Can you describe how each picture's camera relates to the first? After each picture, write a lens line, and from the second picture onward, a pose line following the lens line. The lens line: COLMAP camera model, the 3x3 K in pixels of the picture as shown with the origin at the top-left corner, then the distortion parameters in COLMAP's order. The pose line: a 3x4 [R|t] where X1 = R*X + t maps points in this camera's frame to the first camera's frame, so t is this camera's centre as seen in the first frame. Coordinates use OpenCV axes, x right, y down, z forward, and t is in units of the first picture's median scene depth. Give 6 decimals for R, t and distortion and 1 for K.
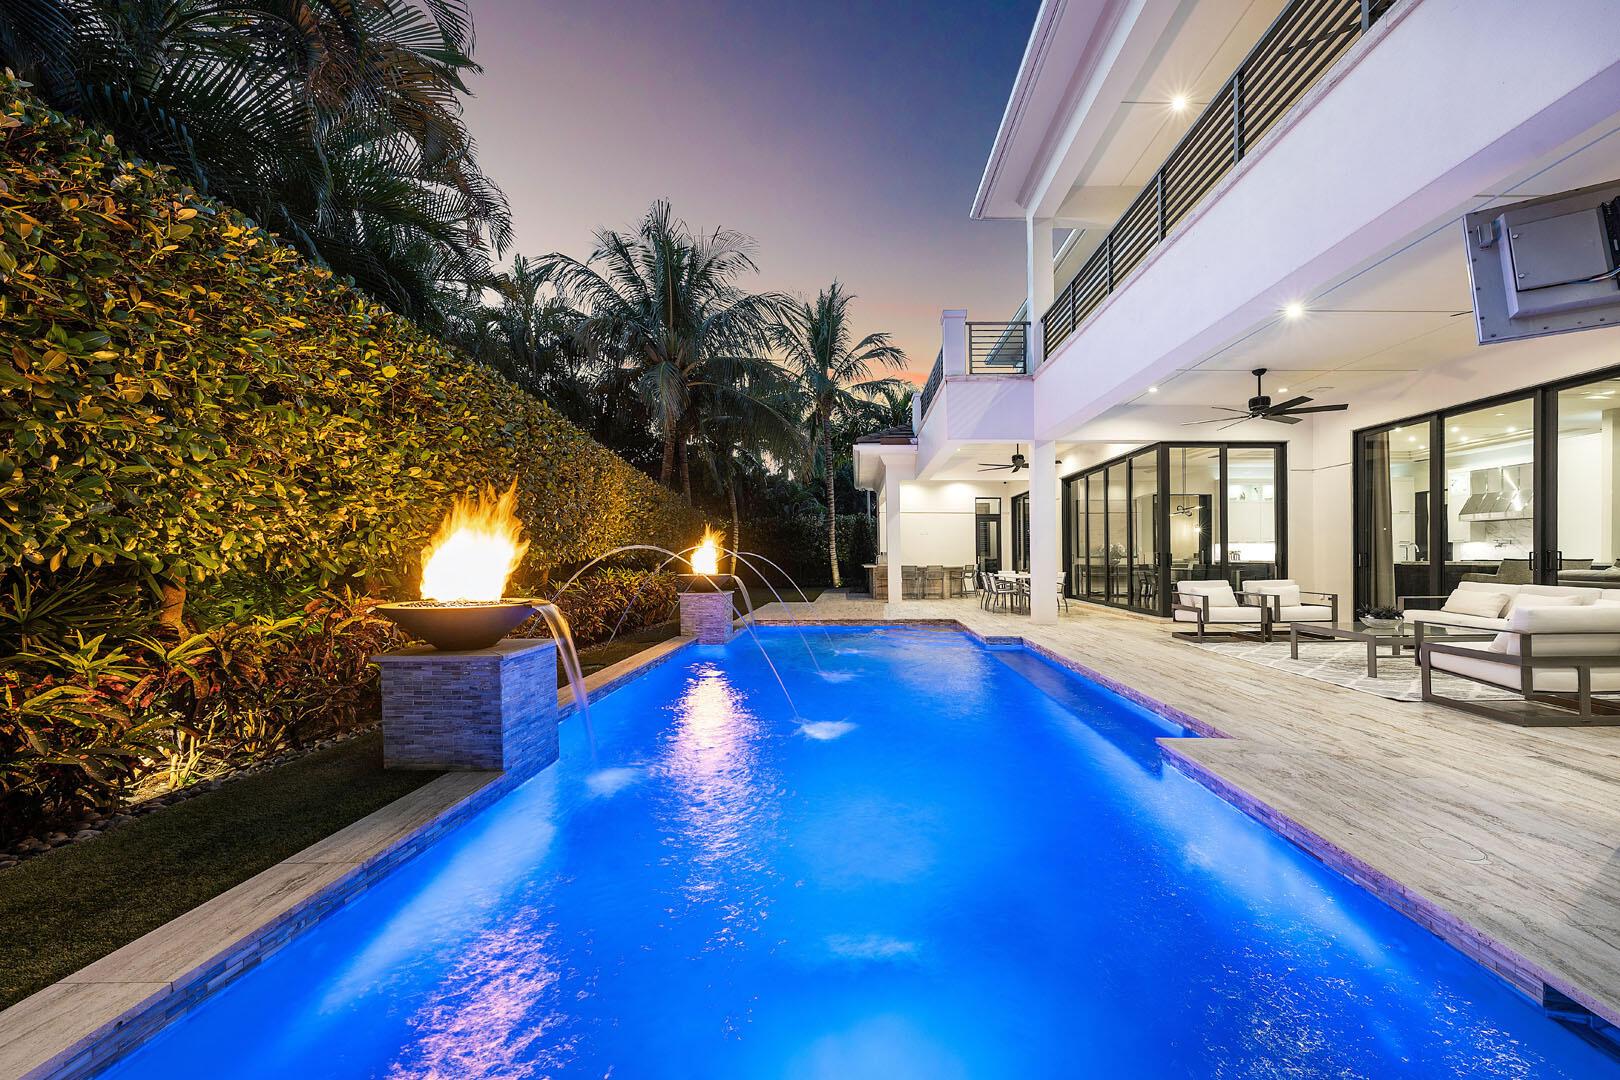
lens RADIAL K [[566.1, 0, 848.8], [0, 566.1, 548.0], [0, 0, 1]] dist [-0.000405, 0.000025]
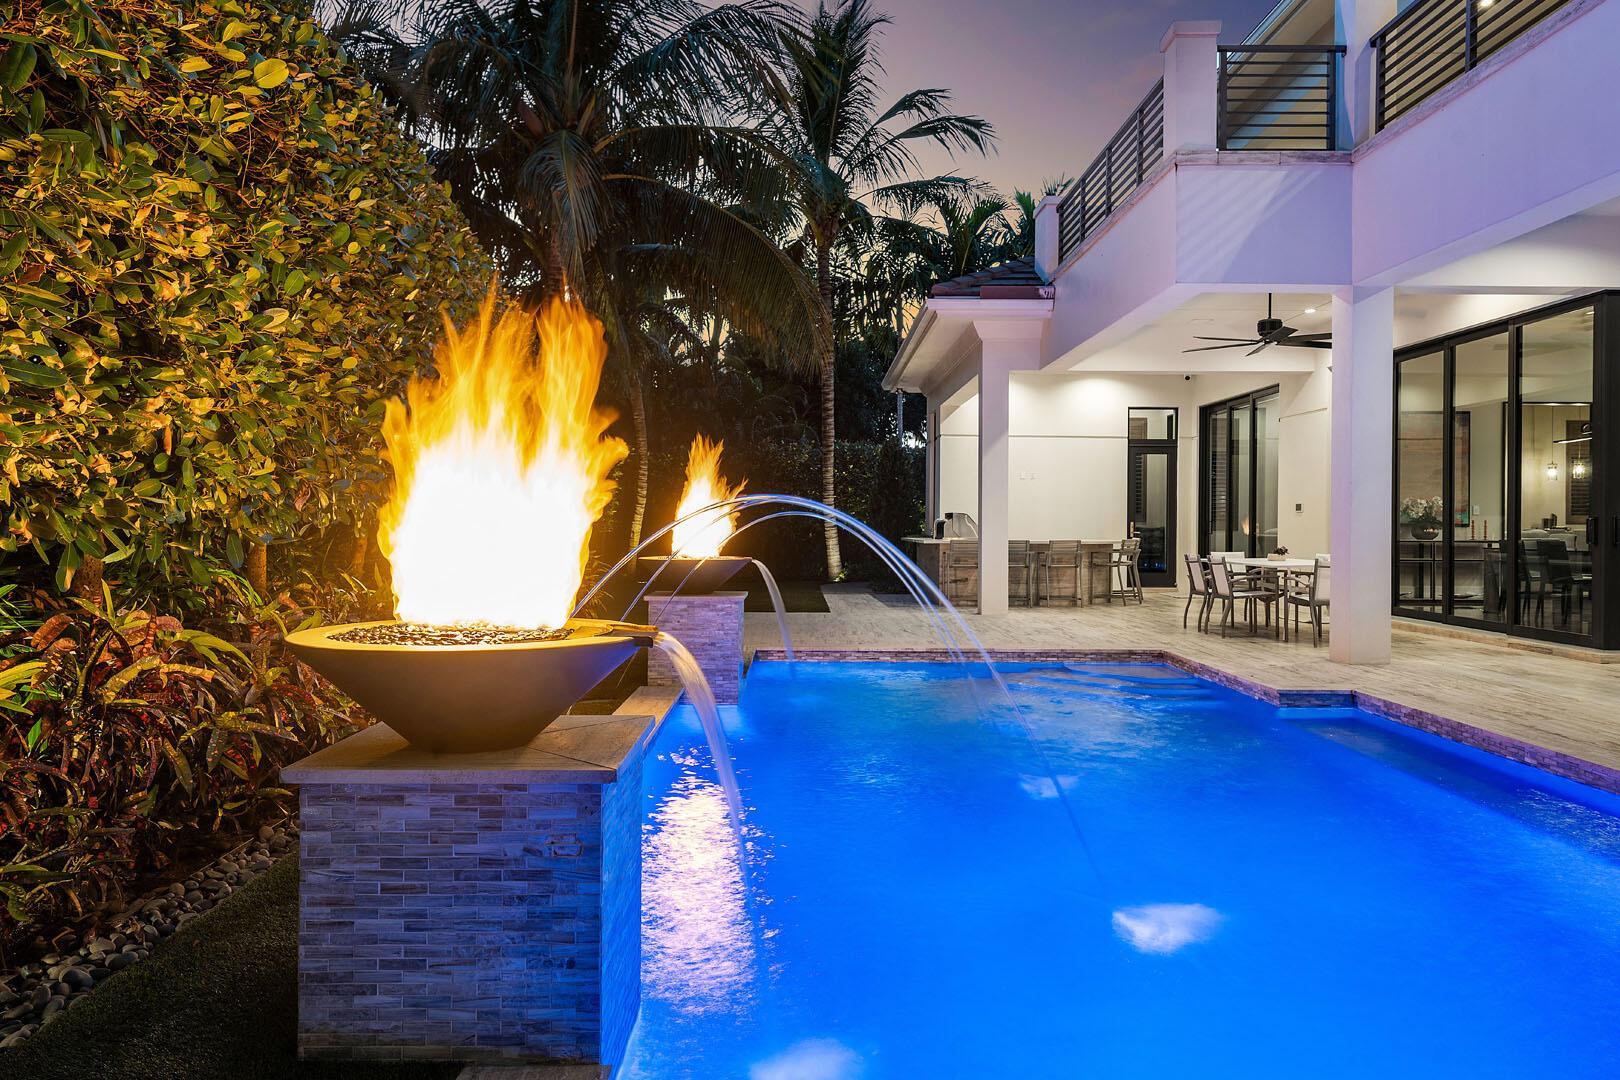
lens RADIAL K [[1076.4, 0, 809.1], [0, 1076.4, 471.8], [0, 0, 1]] dist [0.001352, 0.000734]
pose [[0.999981, 0.005682, -0.002480, -0.107734], [-0.005756, 0.999511, -0.030739, 0.001131], [0.002304, 0.030753, 0.999524, 0.056514]]
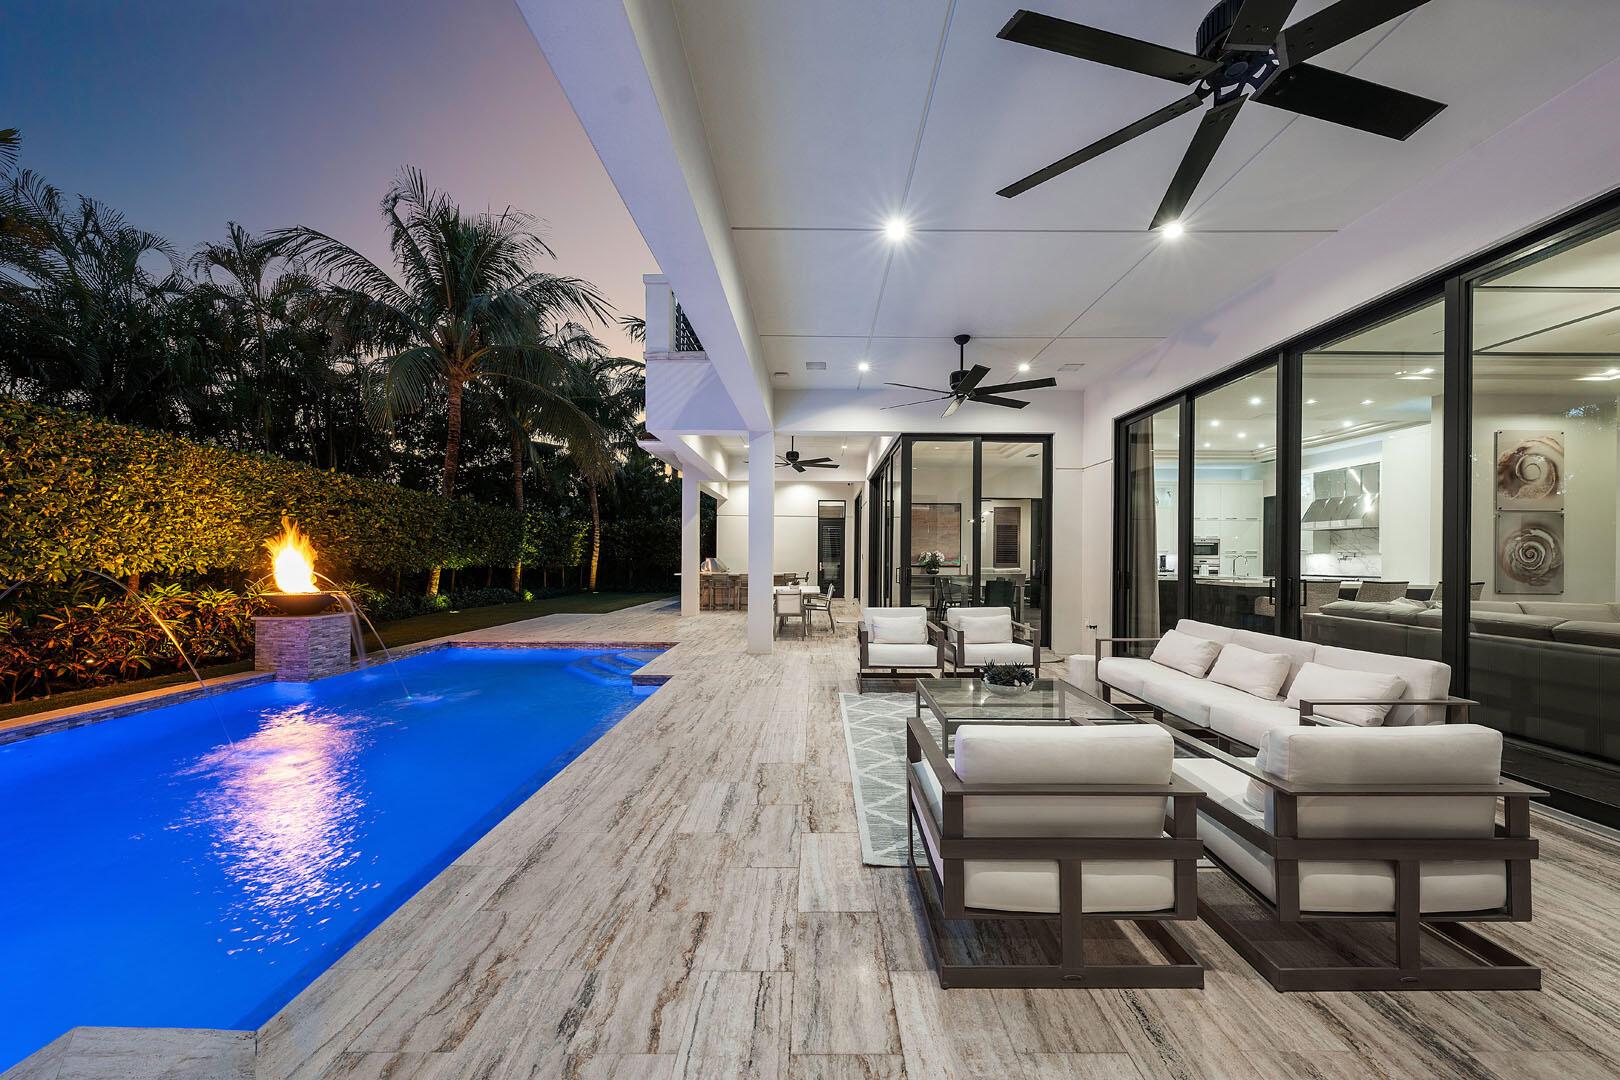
lens RADIAL K [[538.4, 0, 810.0], [0, 538.4, 540.0], [0, 0, 1]] dist [0.001051, 0.000050]
pose [[0.999971, 0.006225, -0.004320, 0.326515], [-0.006296, 0.999841, -0.016676, -0.013724], [0.004216, 0.016703, 0.999852, 0.165245]]
